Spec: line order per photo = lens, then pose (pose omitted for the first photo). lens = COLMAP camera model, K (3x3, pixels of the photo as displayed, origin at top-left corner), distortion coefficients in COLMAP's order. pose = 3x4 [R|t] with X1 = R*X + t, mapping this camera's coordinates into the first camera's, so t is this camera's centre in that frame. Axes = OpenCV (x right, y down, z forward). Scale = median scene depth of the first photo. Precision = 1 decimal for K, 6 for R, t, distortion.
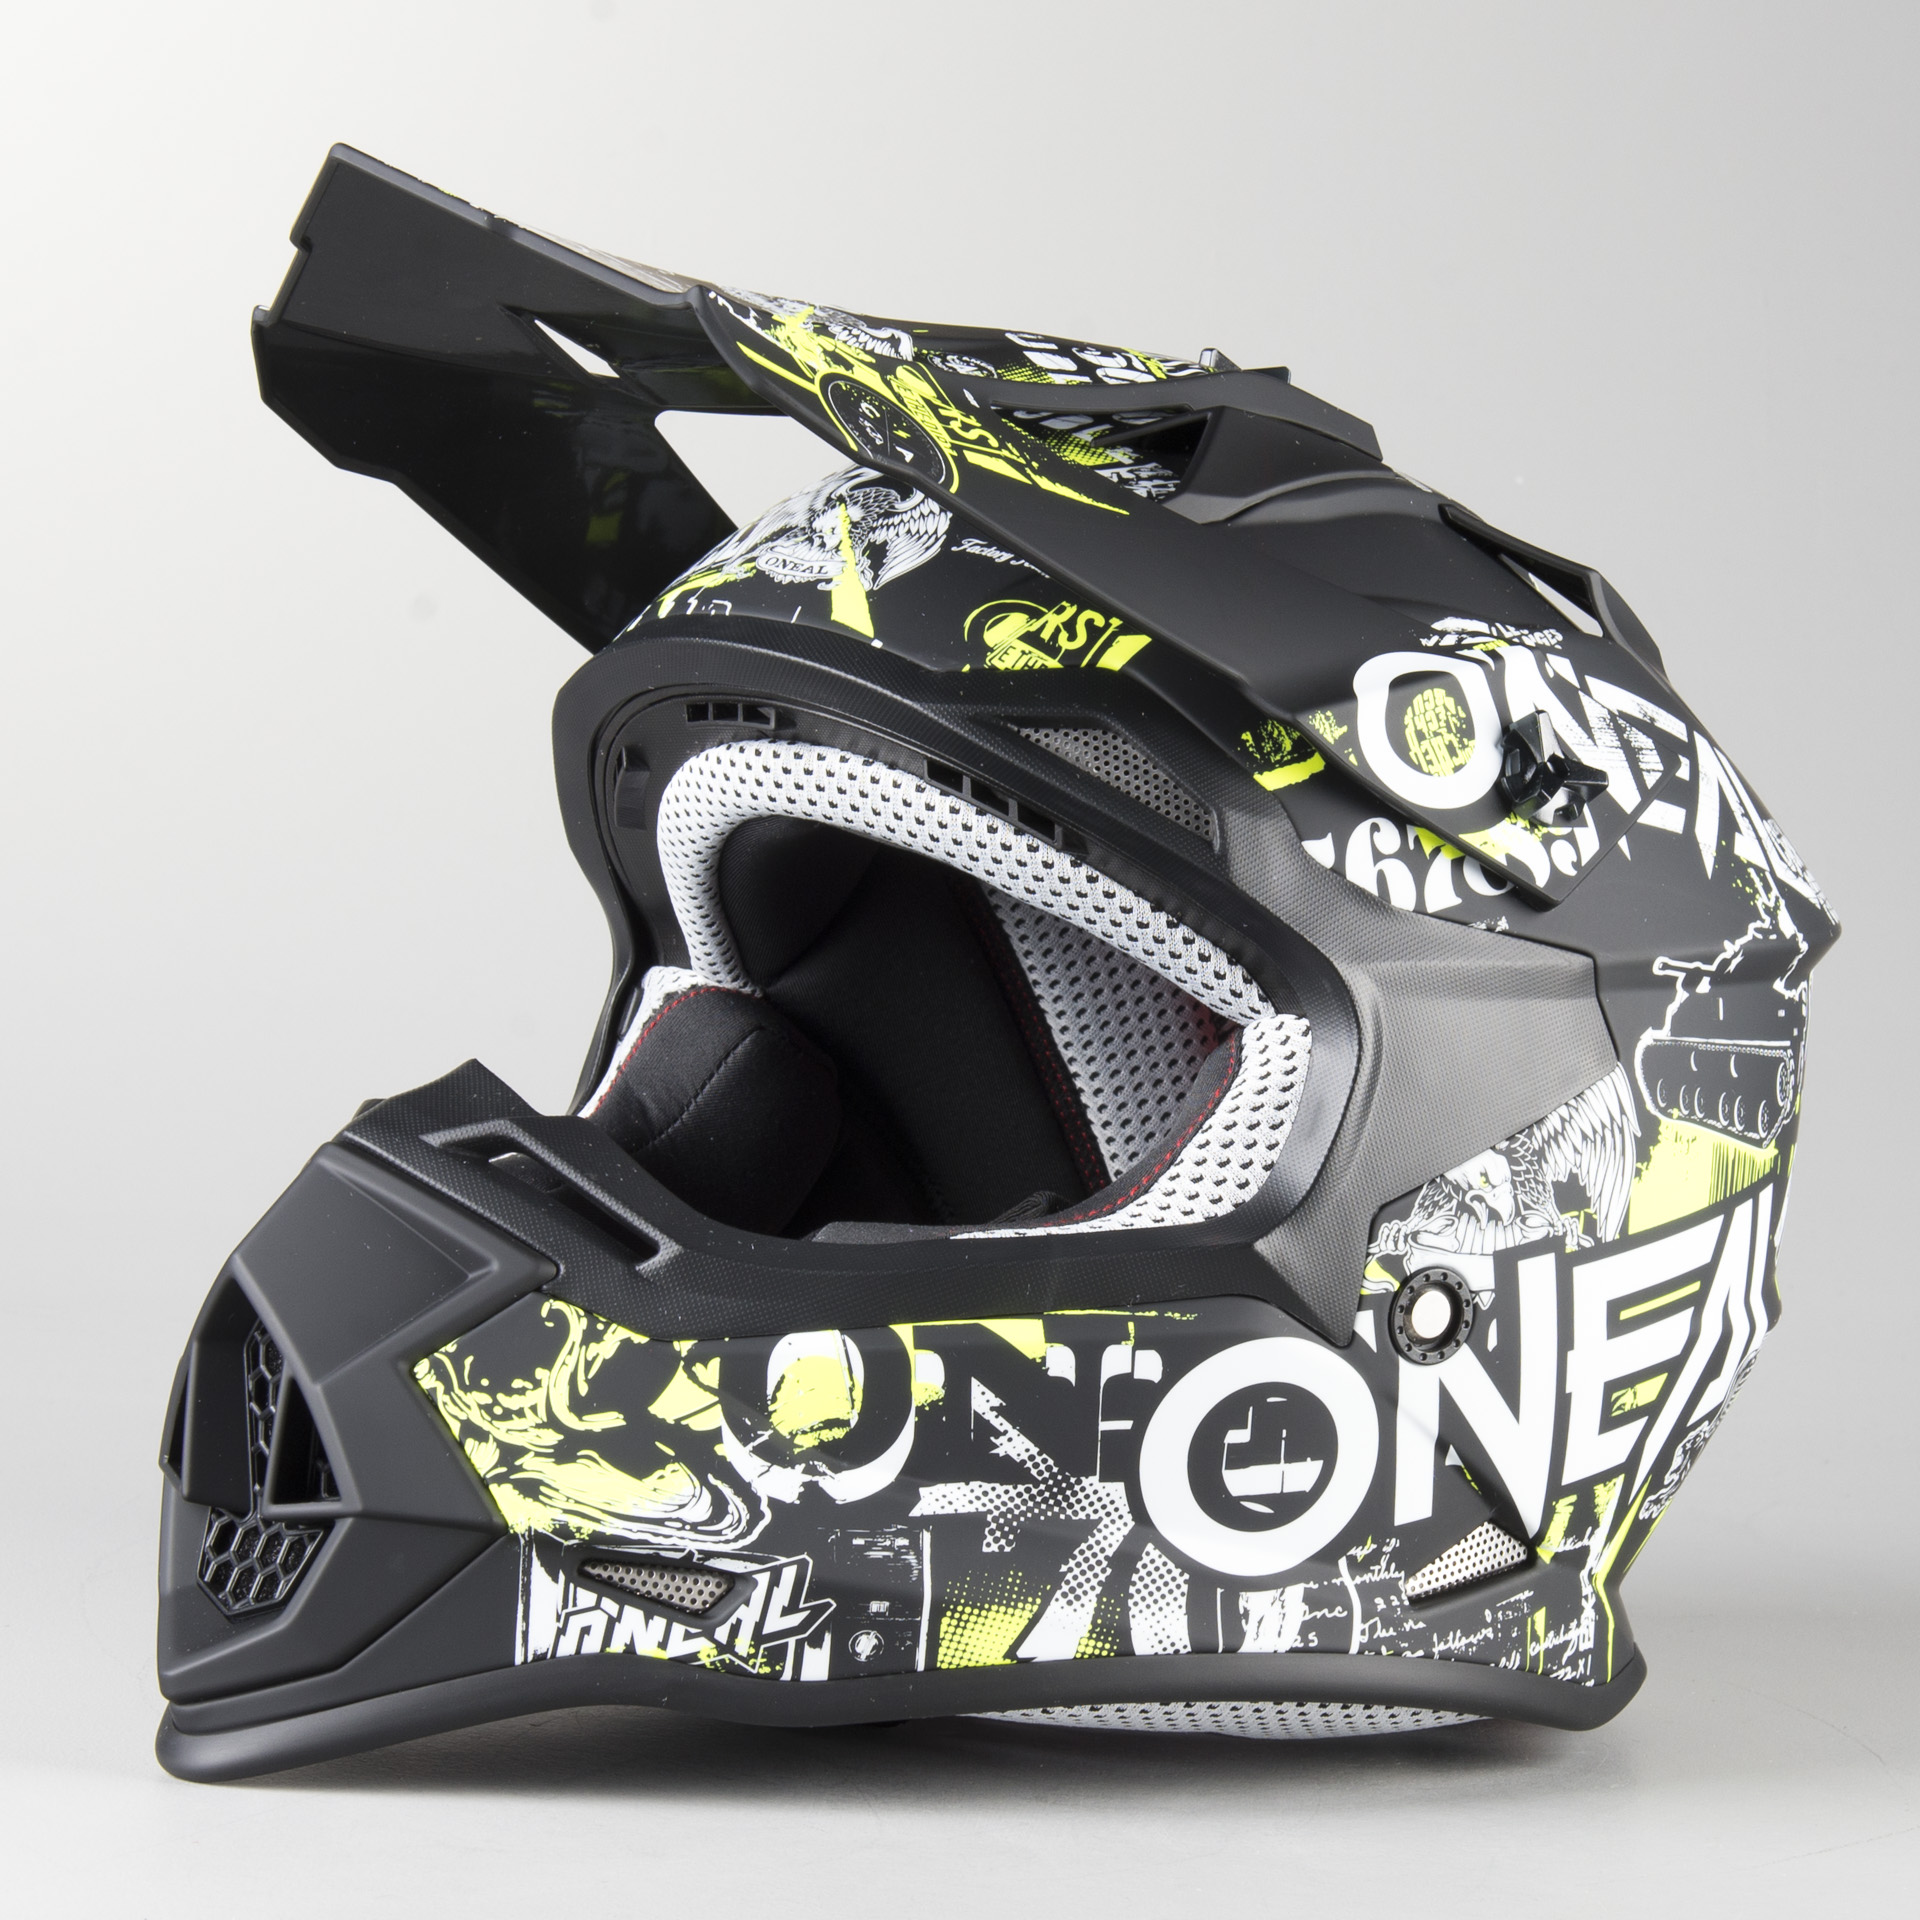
lens RADIAL K [[5416.3, 0, 1114.2], [0, 5416.3, 995.3], [0, 0, 1]] dist [0.089474, 0.000000]
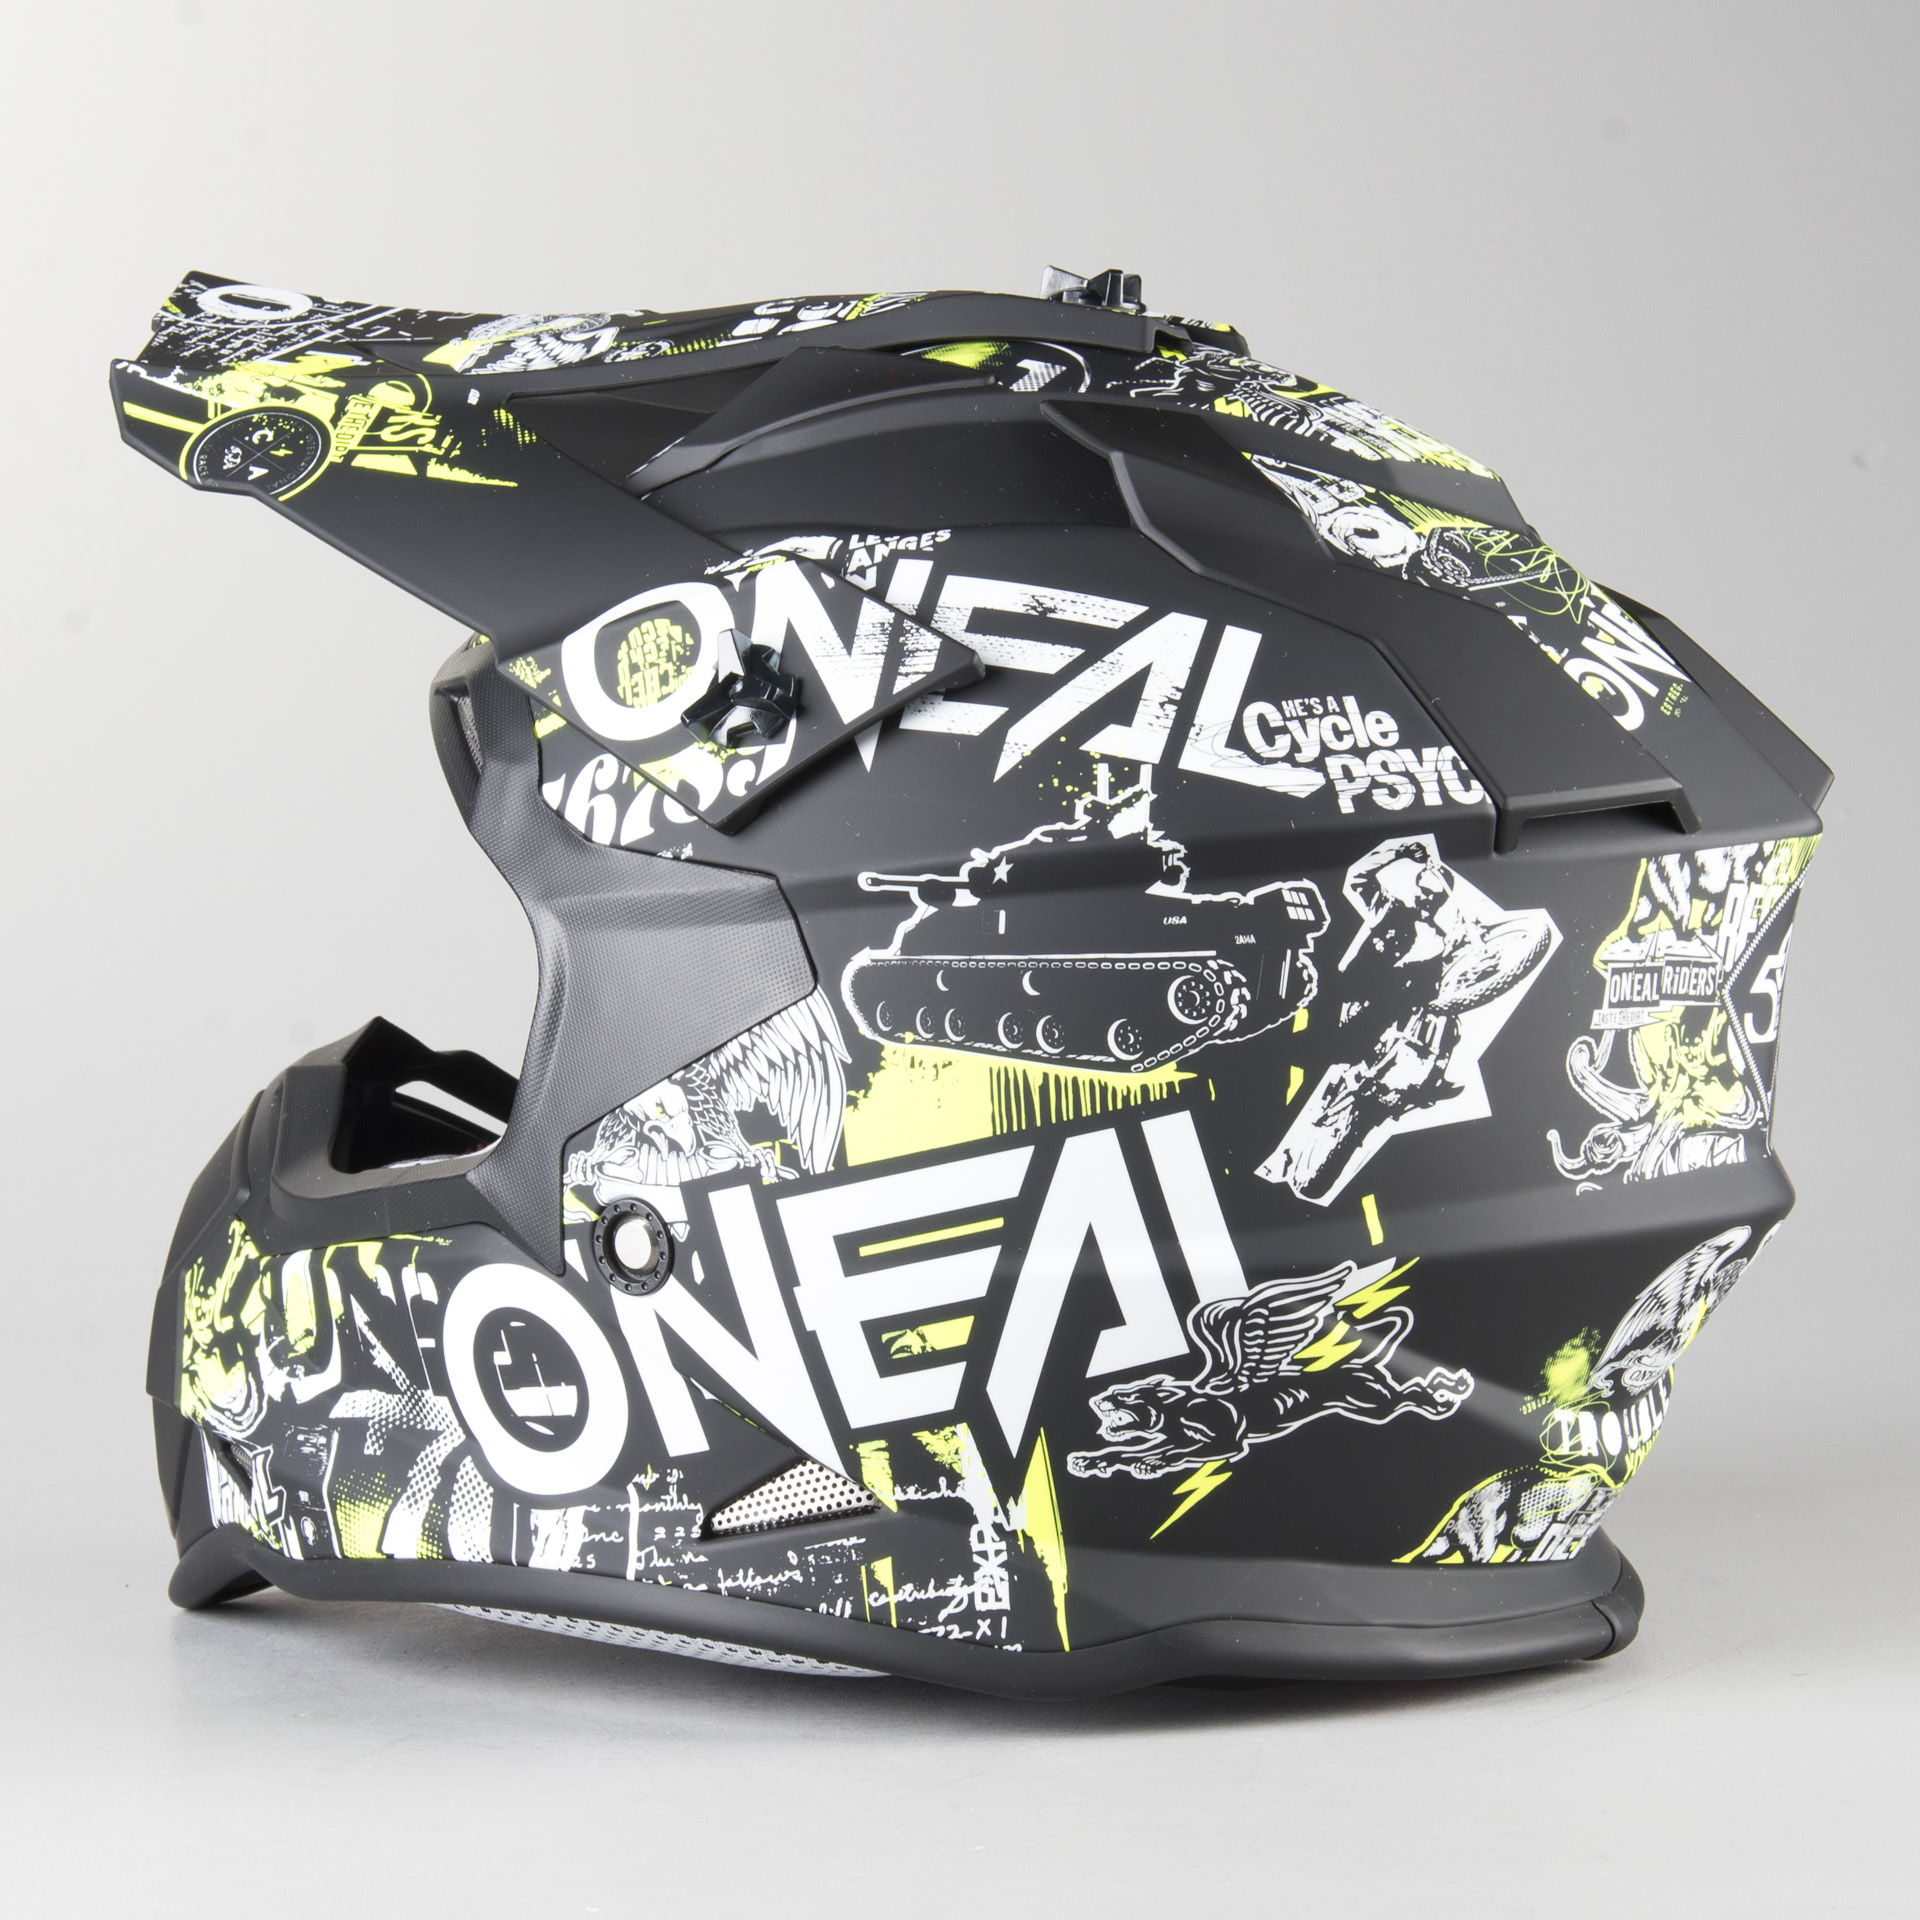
lens RADIAL K [[5416.3, 0, 853.6], [0, 5416.3, 945.8], [0, 0, 1]] dist [0.089474, 0.000000]
pose [[0.353864, -0.039581, -0.934459, 1.033080], [0.034147, 0.998985, -0.029383, 0.035132], [0.934673, -0.021512, 0.354856, 0.697997]]
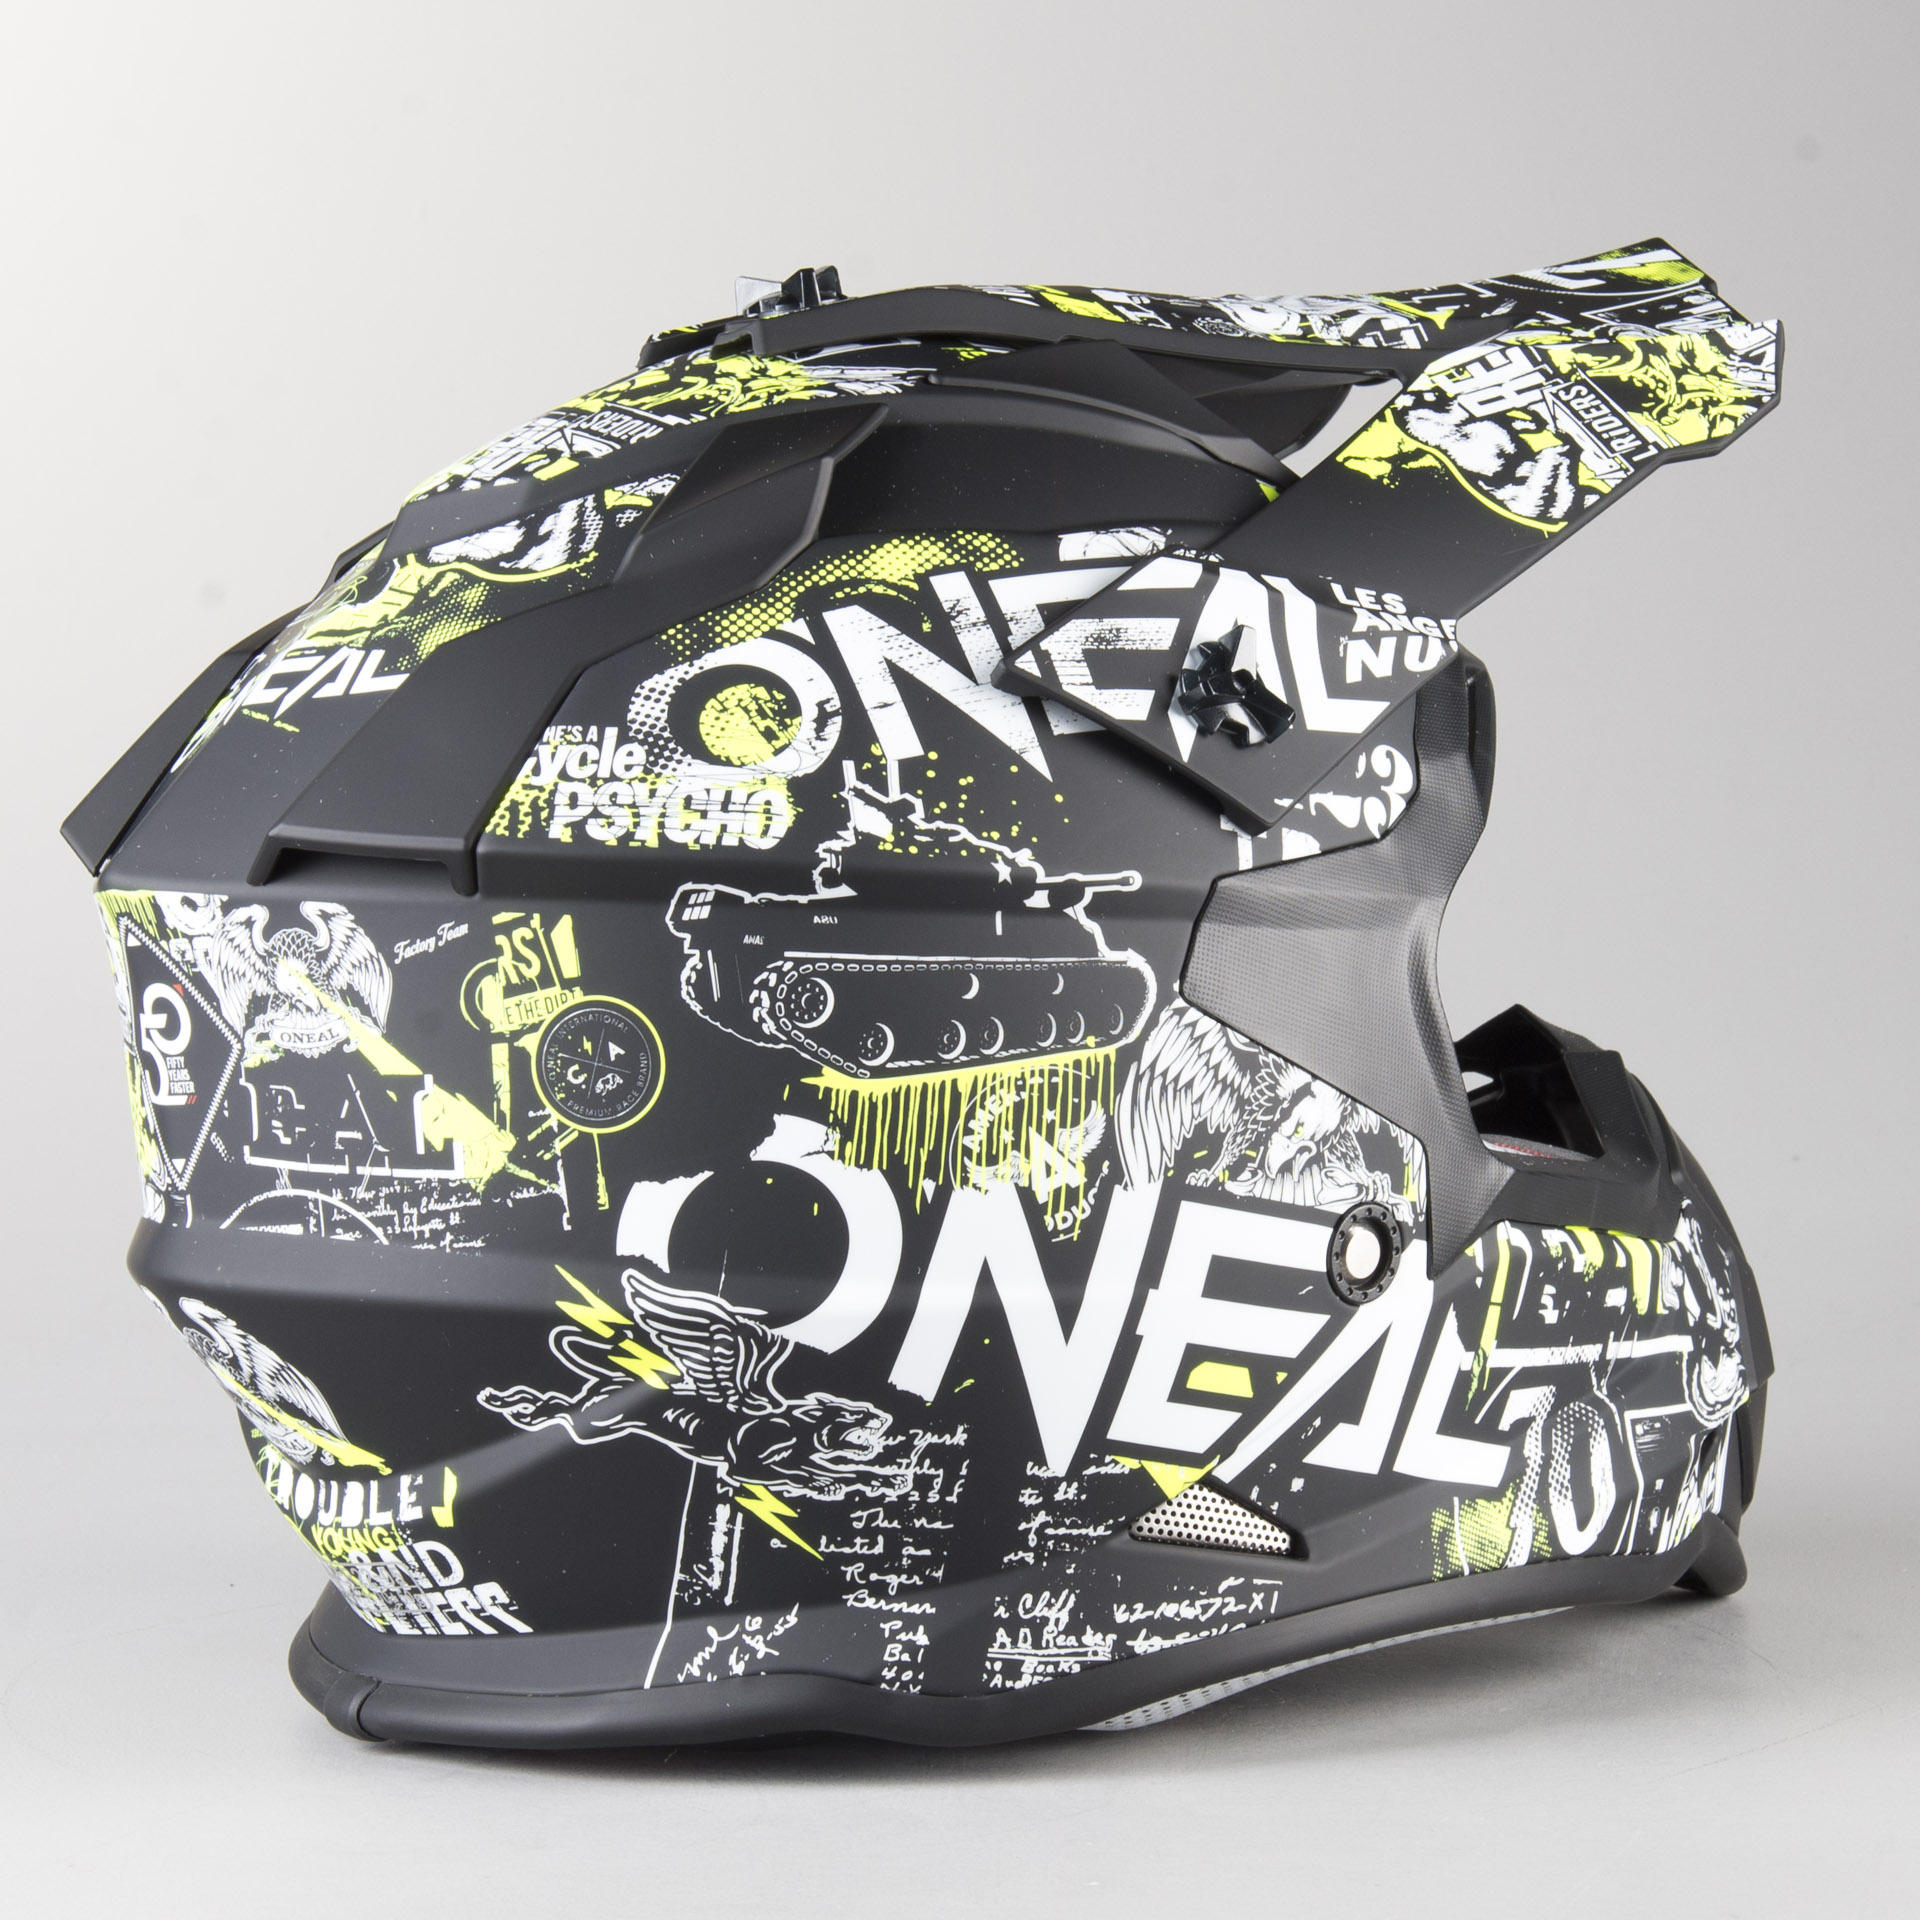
lens RADIAL K [[5416.3, 0, 1124.1], [0, 5416.3, 954.0], [0, 0, 1]] dist [0.089474, 0.000000]
pose [[-0.993947, -0.052595, 0.096456, -0.149042], [-0.046050, 0.996562, 0.068875, -0.075339], [-0.099746, 0.064016, -0.992951, 2.200881]]
